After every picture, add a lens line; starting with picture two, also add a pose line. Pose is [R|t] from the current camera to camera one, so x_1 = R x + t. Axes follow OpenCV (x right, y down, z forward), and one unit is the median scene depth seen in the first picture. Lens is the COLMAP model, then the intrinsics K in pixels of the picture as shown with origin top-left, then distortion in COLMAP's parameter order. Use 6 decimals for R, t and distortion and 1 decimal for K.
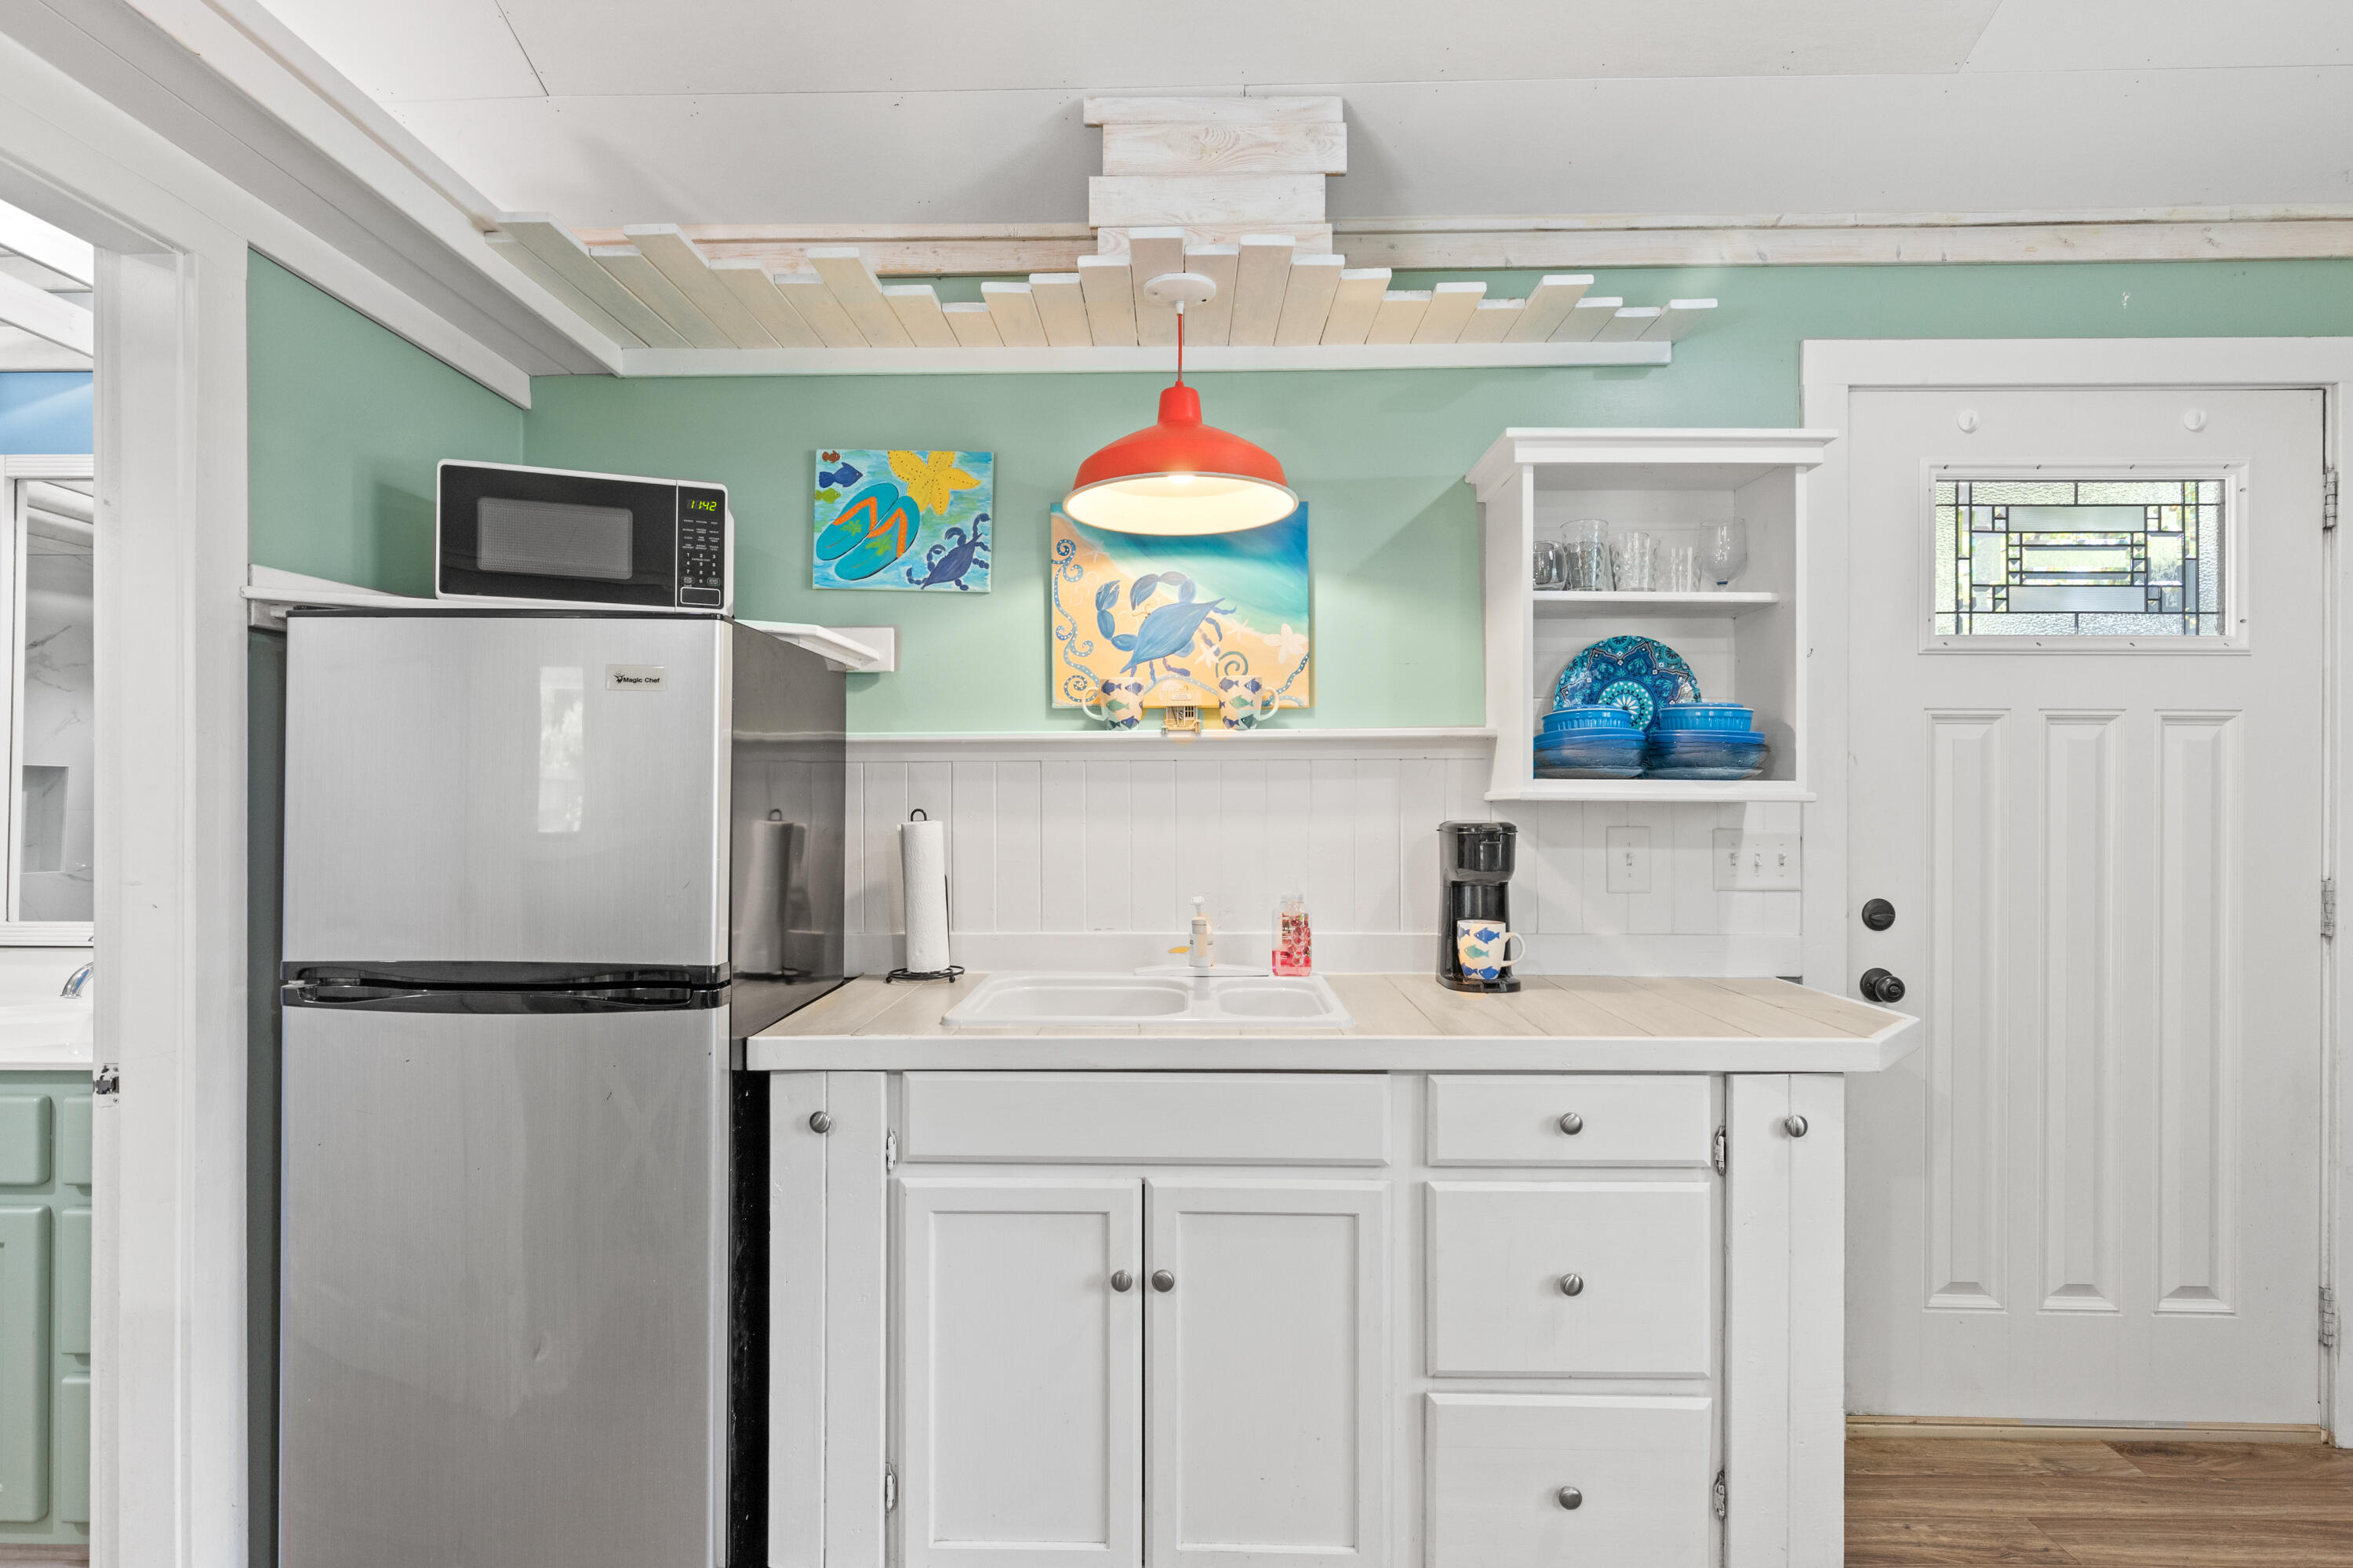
lens RADIAL K [[1169.0, 0, 1166.5], [0, 1169.0, 793.2], [0, 0, 1]] dist [-0.001898, 0.000133]
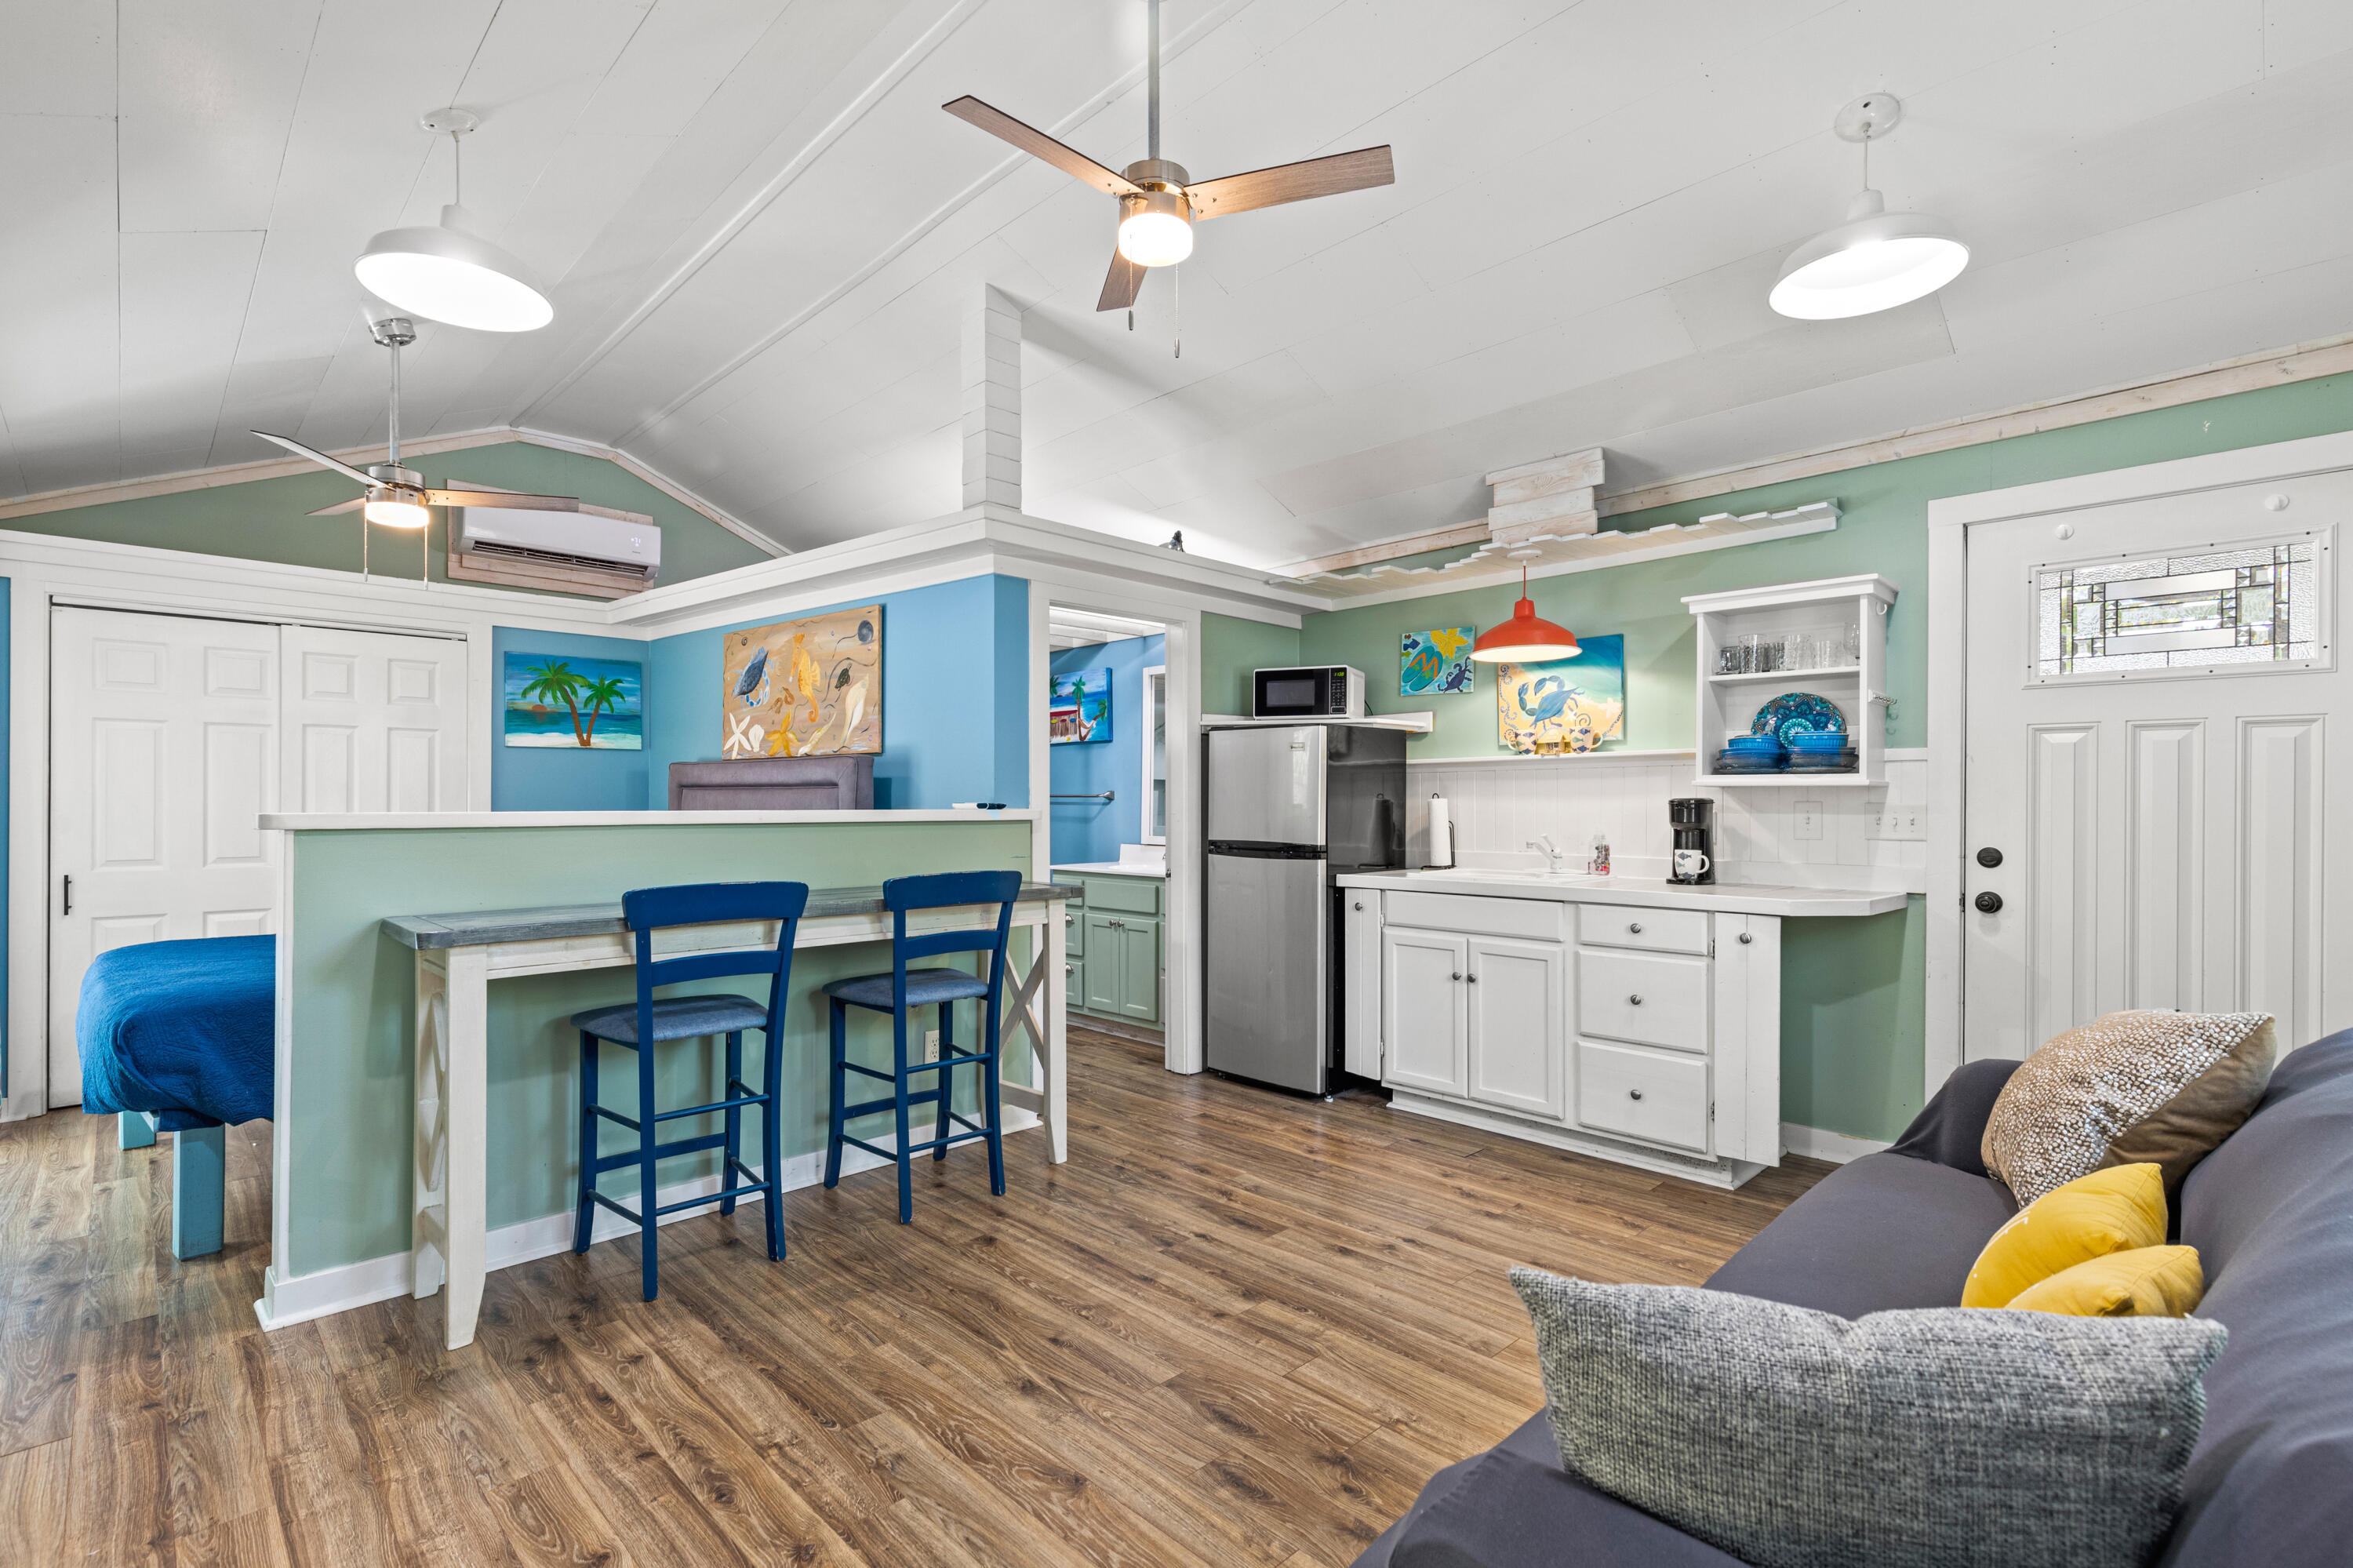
lens RADIAL K [[1076.9, 0, 1161.0], [0, 1076.9, 804.1], [0, 0, 1]] dist [0.009014, -0.000297]
pose [[0.710462, 0.001137, -0.703735, 0.865369], [0.002406, 0.999989, 0.004045, 0.024526], [0.703732, -0.004567, 0.710451, -0.835537]]
